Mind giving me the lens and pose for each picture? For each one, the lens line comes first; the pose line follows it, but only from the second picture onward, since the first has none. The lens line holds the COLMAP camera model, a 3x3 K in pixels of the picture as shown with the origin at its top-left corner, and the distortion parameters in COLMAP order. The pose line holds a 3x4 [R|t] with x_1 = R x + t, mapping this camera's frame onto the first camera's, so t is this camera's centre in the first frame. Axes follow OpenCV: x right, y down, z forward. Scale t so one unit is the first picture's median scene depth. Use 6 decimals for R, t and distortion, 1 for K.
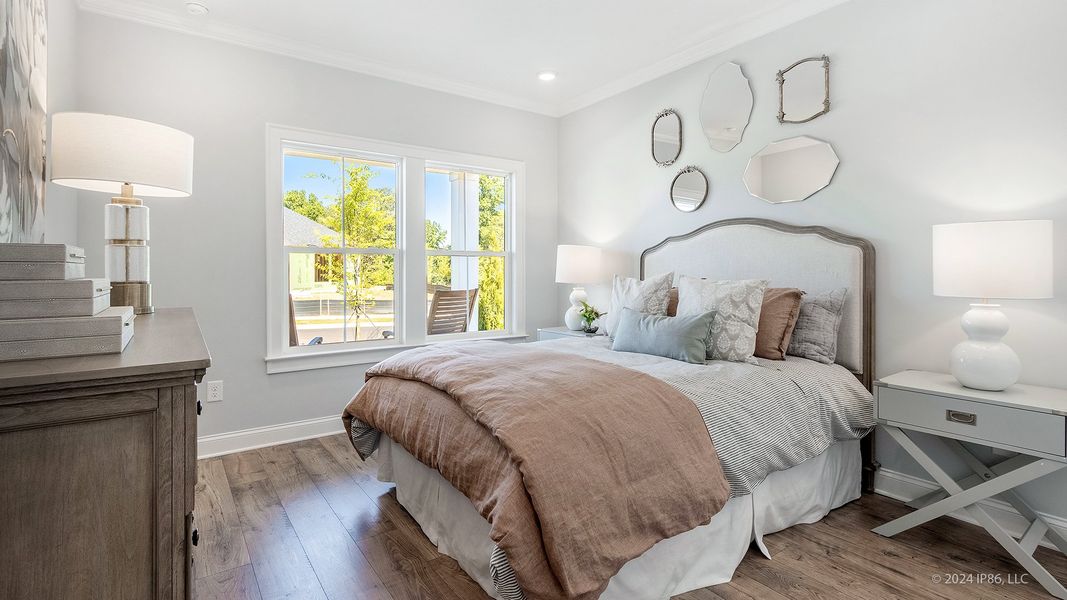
lens RADIAL K [[503.7, 0, 531.6], [0, 503.7, 280.3], [0, 0, 1]] dist [-0.001895, -0.001329]
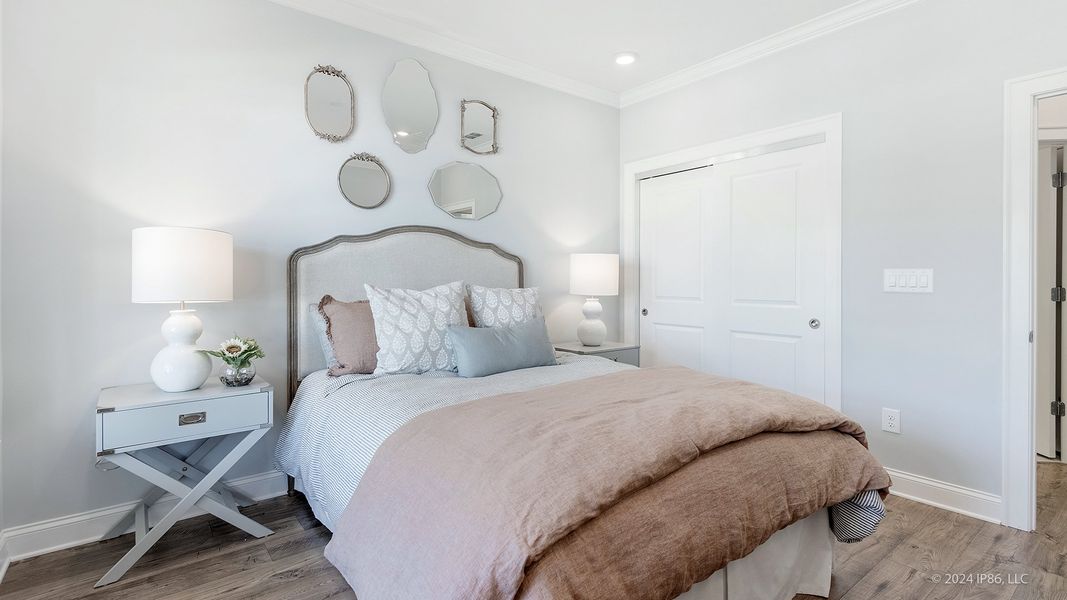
lens RADIAL K [[503.7, 0, 531.6], [0, 503.7, 280.3], [0, 0, 1]] dist [-0.001895, -0.001329]
pose [[-0.051298, 0.001294, 0.998683, -0.524007], [0.015431, 0.999881, -0.000503, -0.011953], [-0.998564, 0.015385, -0.051312, 0.761178]]
